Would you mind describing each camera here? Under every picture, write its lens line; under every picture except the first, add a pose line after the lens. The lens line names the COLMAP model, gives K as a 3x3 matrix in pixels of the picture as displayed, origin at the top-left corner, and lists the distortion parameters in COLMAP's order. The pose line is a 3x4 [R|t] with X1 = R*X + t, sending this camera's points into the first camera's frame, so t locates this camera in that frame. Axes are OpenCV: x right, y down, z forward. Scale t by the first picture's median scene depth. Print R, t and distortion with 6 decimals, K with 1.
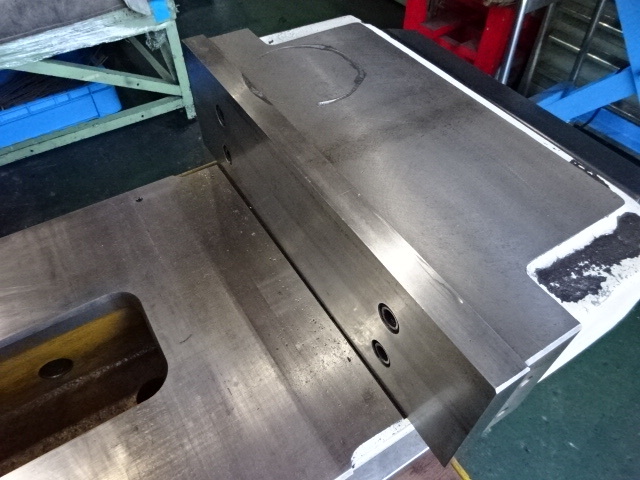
lens RADIAL K [[473.6, 0, 322.6], [0, 473.6, 237.5], [0, 0, 1]] dist [0.005425, -0.016071]
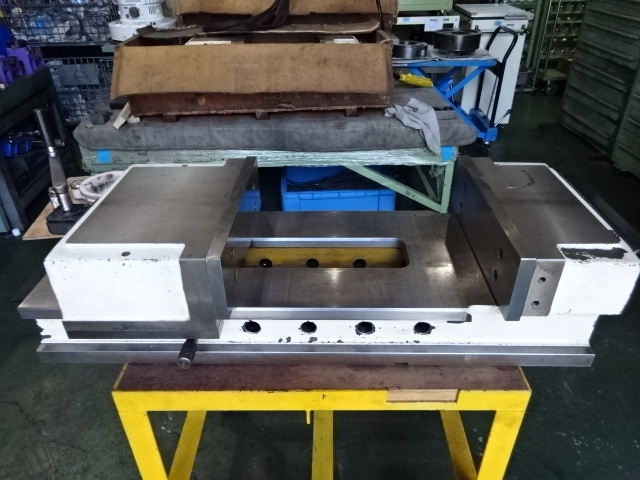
lens RADIAL K [[473.6, 0, 320.7], [0, 473.6, 236.2], [0, 0, 1]] dist [0.005425, -0.016071]
pose [[0.835419, 0.270757, -0.478295, 0.106285], [-0.399197, 0.897082, -0.189435, 0.193873], [0.377779, 0.349192, 0.857525, -0.331004]]
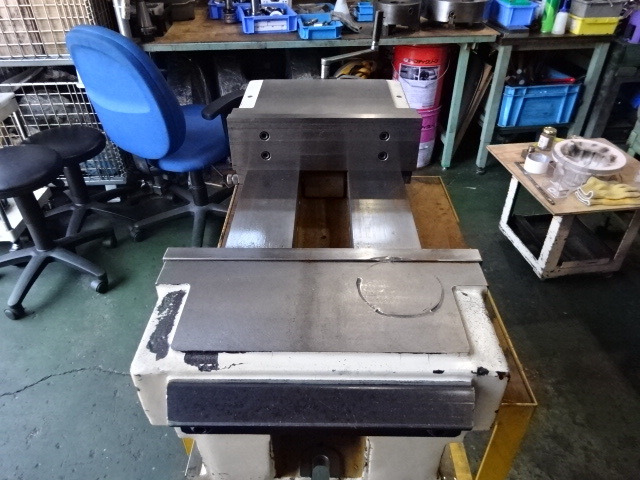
lens RADIAL K [[473.6, 0, 319.8], [0, 473.6, 240.9], [0, 0, 1]] dist [0.005425, -0.016071]
pose [[-0.539618, 0.494879, -0.681107, 0.260311], [-0.633211, 0.294599, 0.715720, -0.330397], [0.554849, 0.817500, 0.154392, 0.150730]]
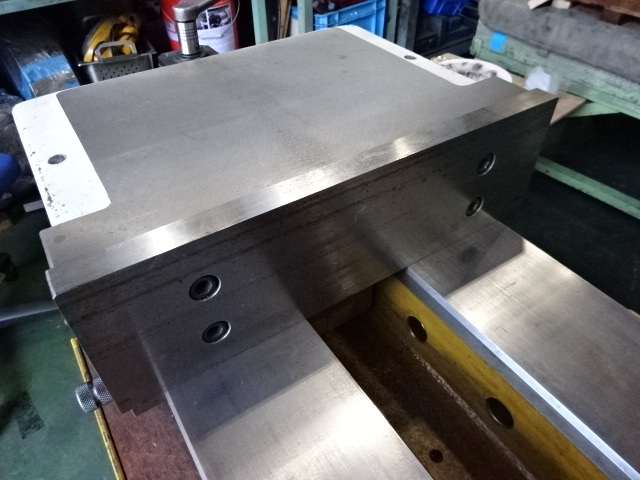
lens RADIAL K [[473.6, 0, 317.3], [0, 473.6, 240.7], [0, 0, 1]] dist [0.005425, -0.016071]
pose [[0.013780, 0.667558, -0.744430, -0.088019], [-0.743761, 0.504443, 0.438585, 0.018336], [0.668304, 0.547634, 0.503455, 0.010719]]
